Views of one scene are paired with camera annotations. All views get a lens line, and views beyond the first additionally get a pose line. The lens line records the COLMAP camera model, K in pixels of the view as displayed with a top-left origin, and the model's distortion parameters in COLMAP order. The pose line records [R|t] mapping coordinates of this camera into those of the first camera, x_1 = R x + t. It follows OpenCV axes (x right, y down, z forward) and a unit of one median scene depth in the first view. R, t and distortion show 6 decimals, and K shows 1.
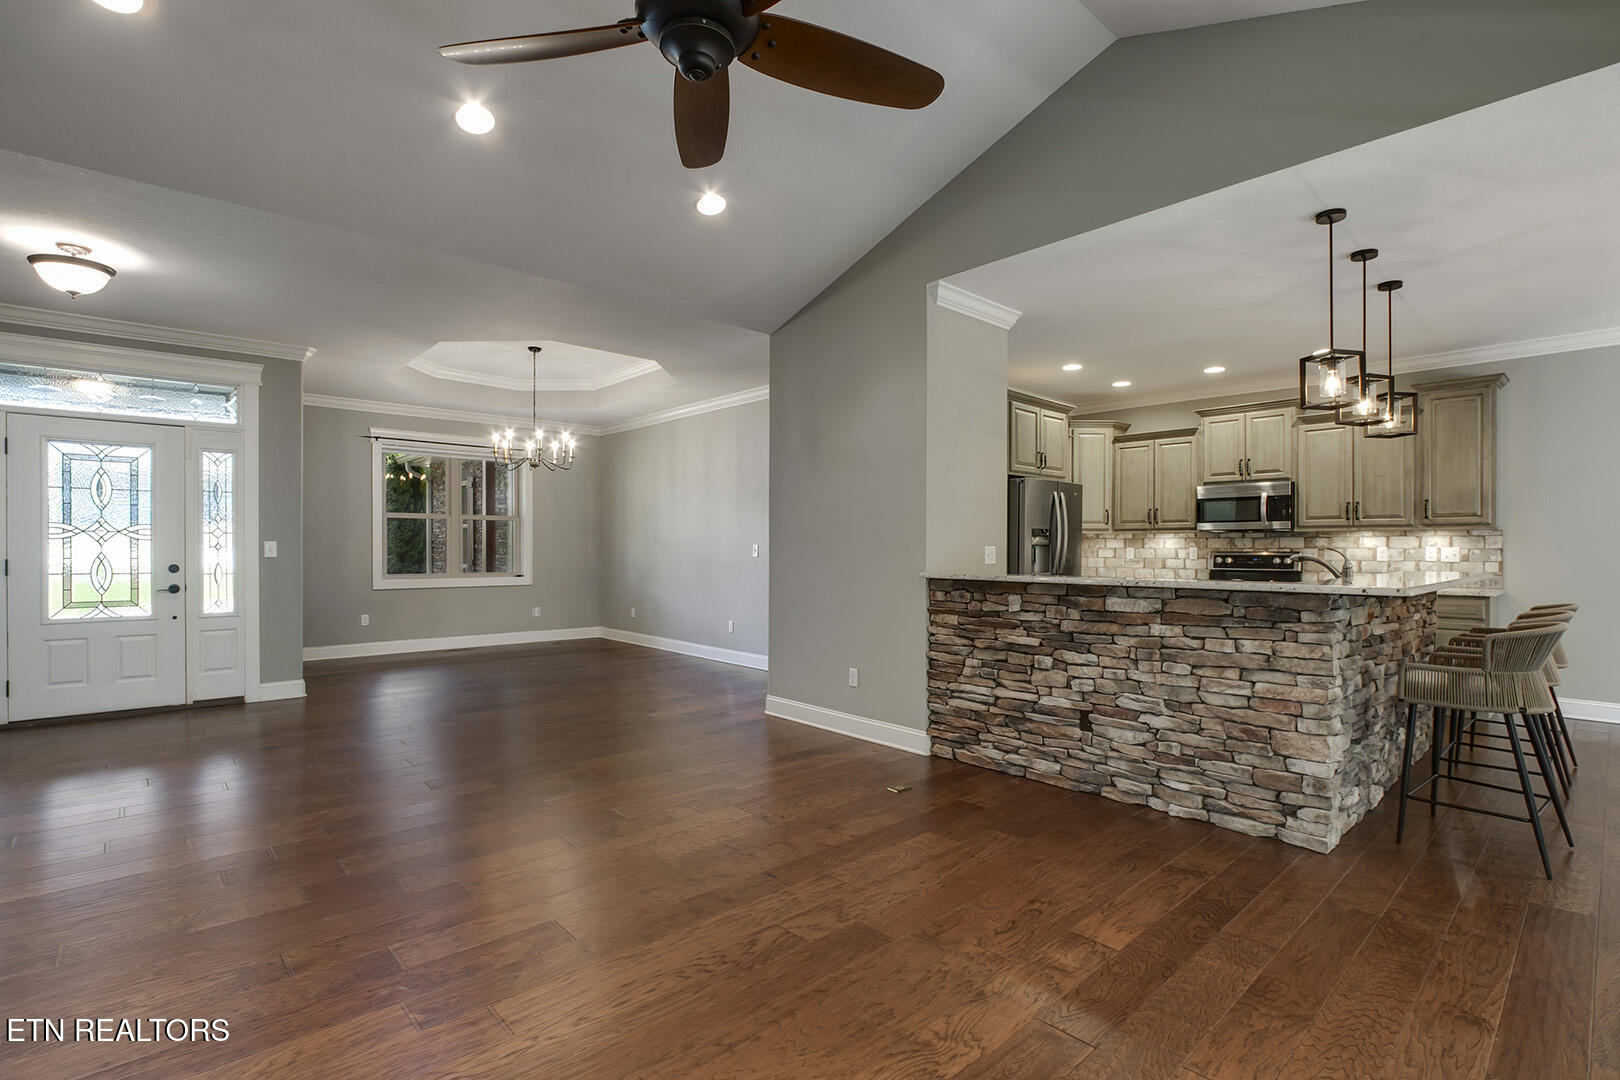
lens RADIAL K [[762.8, 0, 812.3], [0, 762.8, 553.7], [0, 0, 1]] dist [-0.023667, 0.002601]
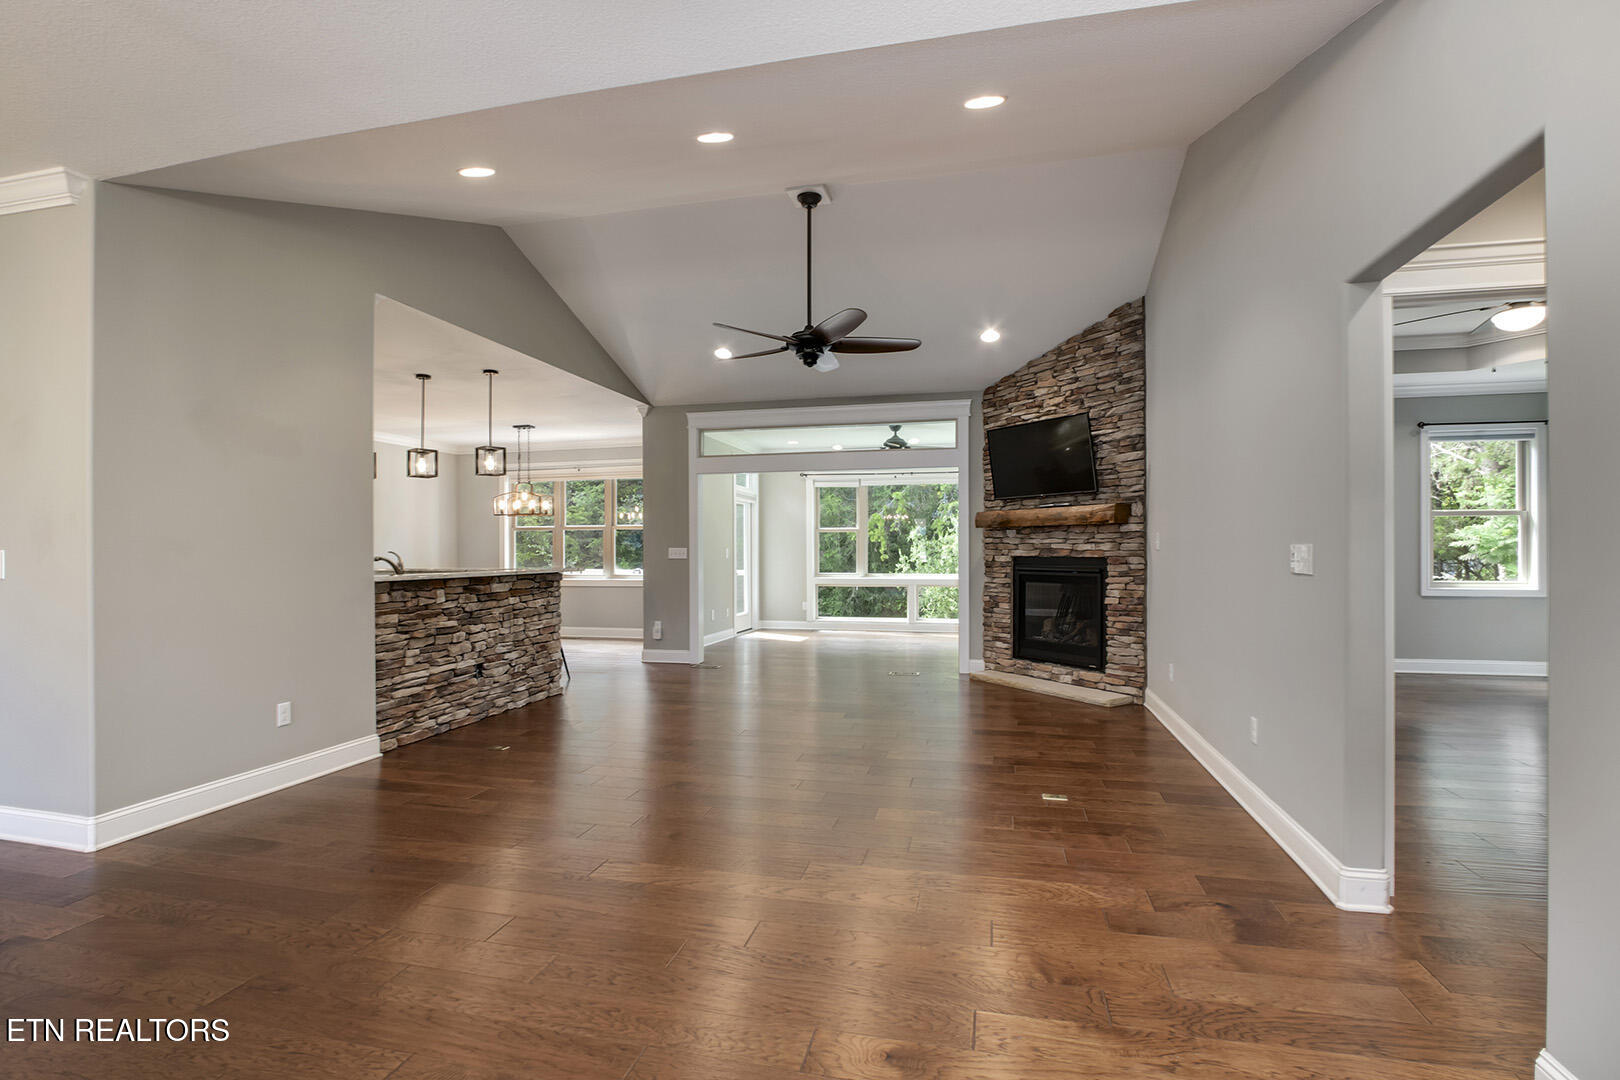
lens RADIAL K [[762.8, 0, 807.5], [0, 762.8, 548.9], [0, 0, 1]] dist [-0.023667, 0.002601]
pose [[-0.550062, 0.001102, 0.835123, -0.804735], [0.010493, 0.999929, 0.005592, -0.009503], [-0.835058, 0.011839, -0.550035, 0.854424]]
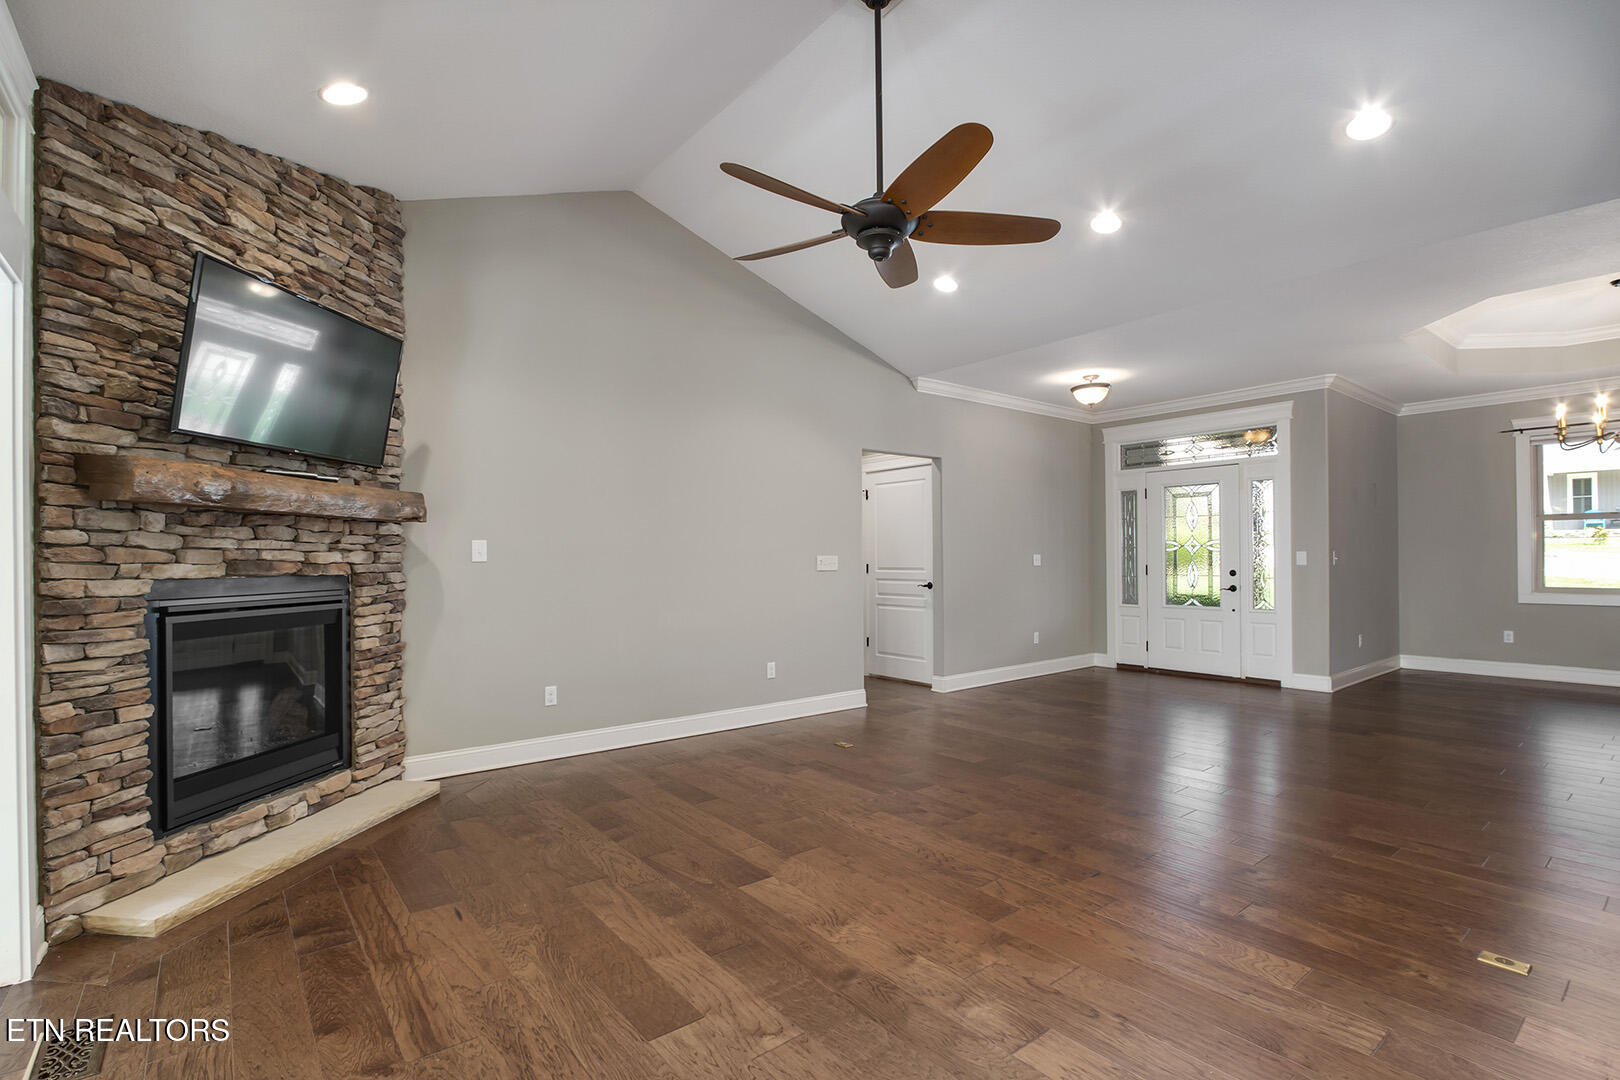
lens RADIAL K [[762.8, 0, 815.4], [0, 762.8, 548.4], [0, 0, 1]] dist [-0.023667, 0.002601]
pose [[-0.069742, -0.013808, -0.997469, 0.502204], [-0.003574, 0.999901, -0.013592, -0.002258], [0.997559, 0.002617, -0.069785, 0.344169]]
